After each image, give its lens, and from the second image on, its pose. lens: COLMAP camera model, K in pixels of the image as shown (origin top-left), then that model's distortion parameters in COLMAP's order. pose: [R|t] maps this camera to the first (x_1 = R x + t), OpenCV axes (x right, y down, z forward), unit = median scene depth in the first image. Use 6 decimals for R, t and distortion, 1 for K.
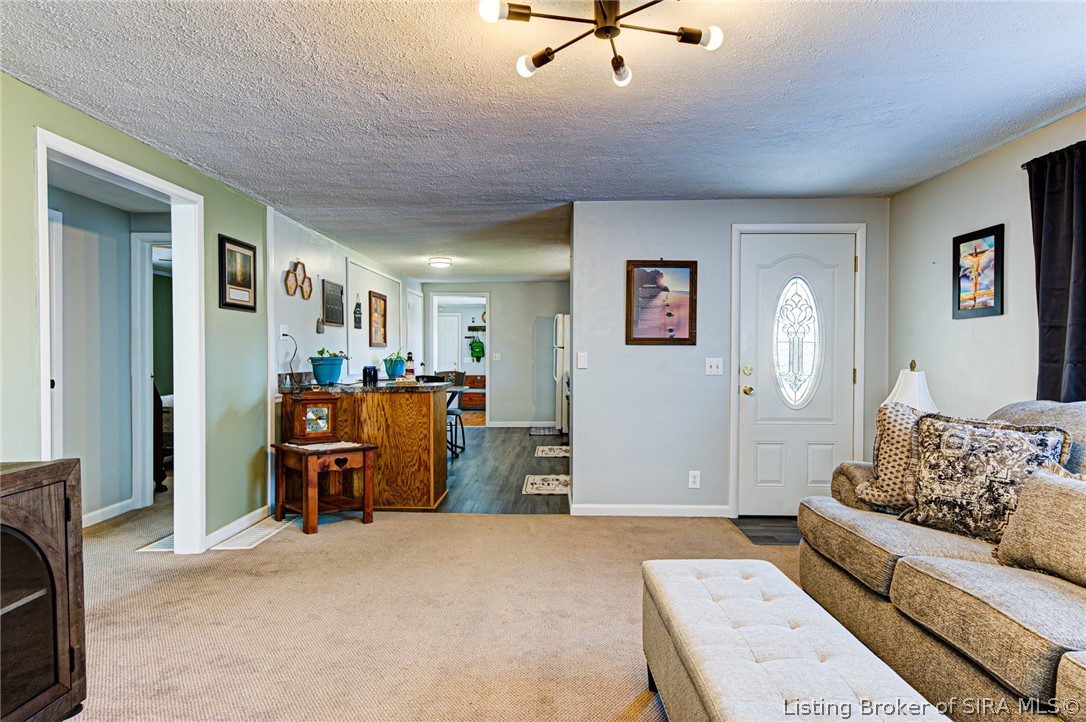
lens RADIAL K [[639.8, 0, 543.0], [0, 639.8, 361.0], [0, 0, 1]] dist [0.000869, 0.000278]
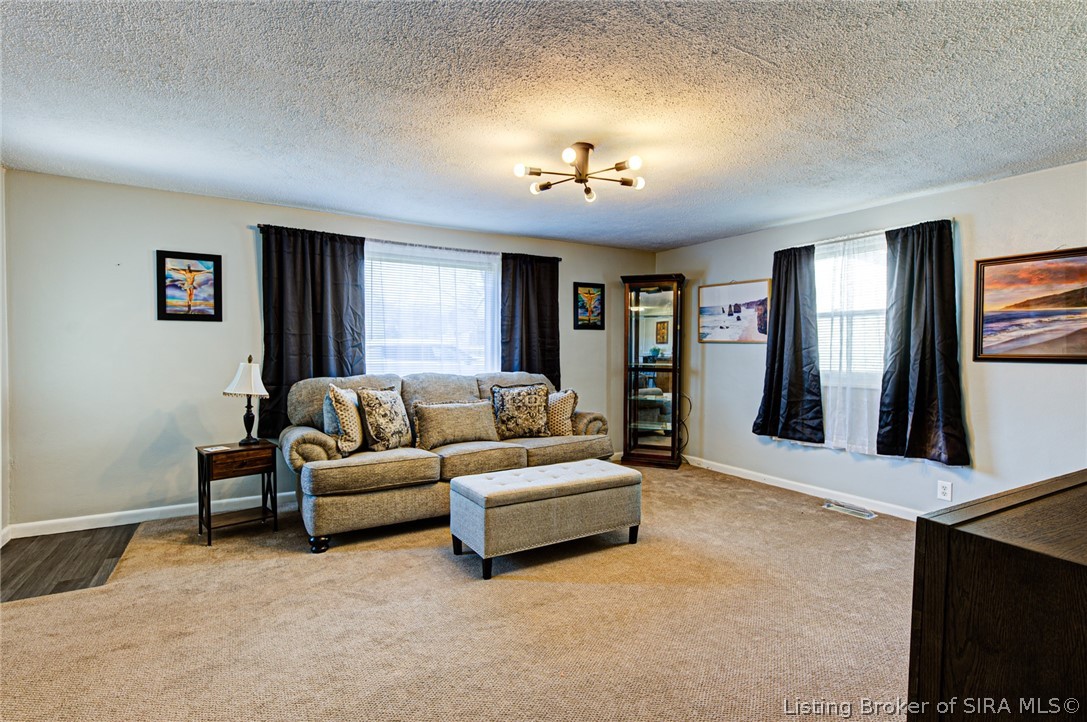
lens RADIAL K [[525.6, 0, 543.5], [0, 525.6, 361.0], [0, 0, 1]] dist [0.005205, 0.000623]
pose [[-0.528546, -0.017071, 0.848733, -0.593751], [0.006394, 0.999689, 0.024089, -0.010283], [-0.848881, 0.018159, -0.528273, 0.985866]]
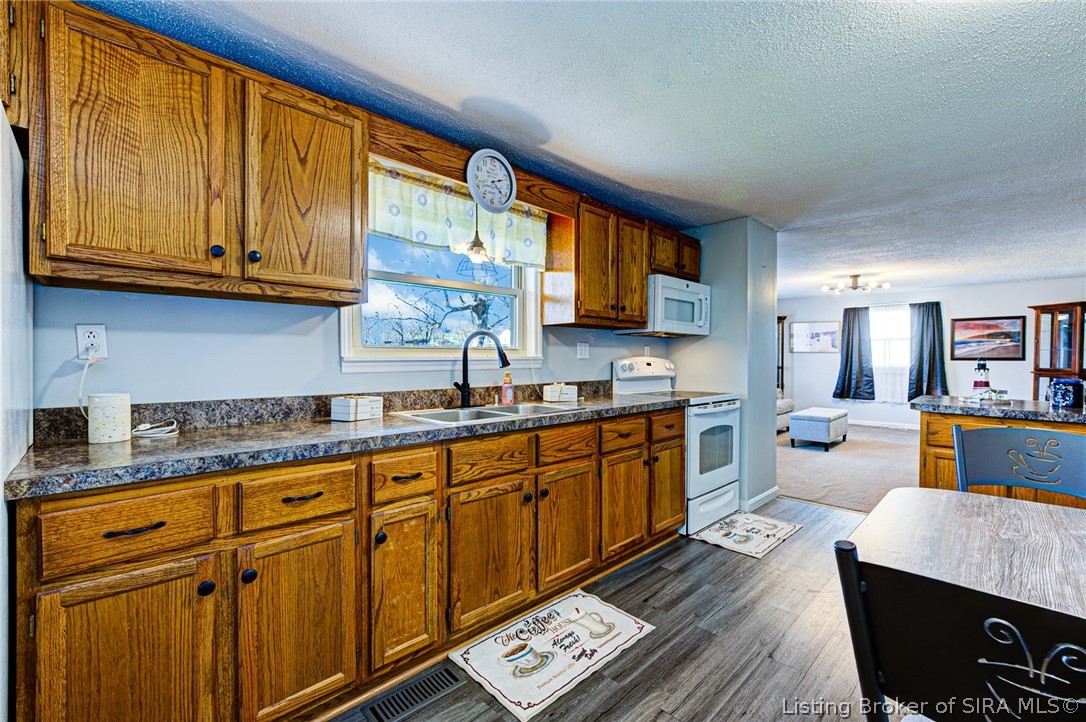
lens RADIAL K [[466.6, 0, 543.0], [0, 466.6, 361.0], [0, 0, 1]] dist [0.004205, 0.000297]
pose [[-0.720696, -0.000434, 0.693251, -0.325839], [0.012819, 0.999820, 0.013953, -0.030756], [-0.693132, 0.018943, -0.720561, 2.565386]]
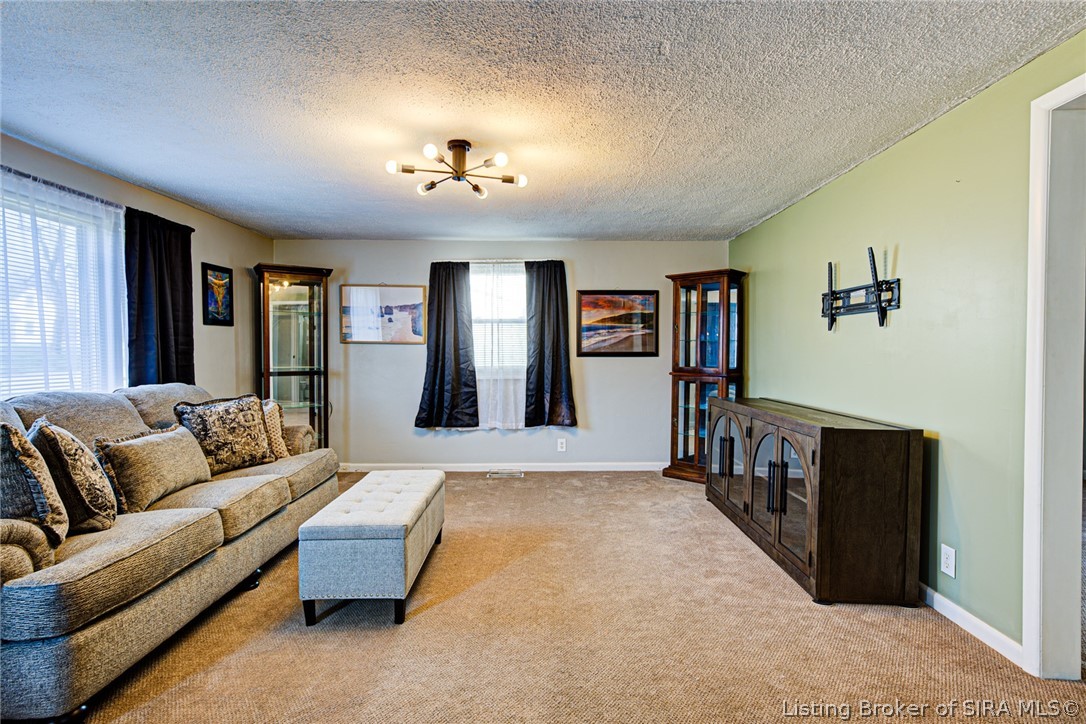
lens RADIAL K [[541.4, 0, 543.0], [0, 541.4, 362.0], [0, 0, 1]] dist [0.003807, 0.001144]
pose [[-0.999797, 0.007645, -0.018653, -0.064897], [0.007053, 0.999476, 0.031589, -0.014881], [0.018885, 0.031451, -0.999327, 1.318363]]
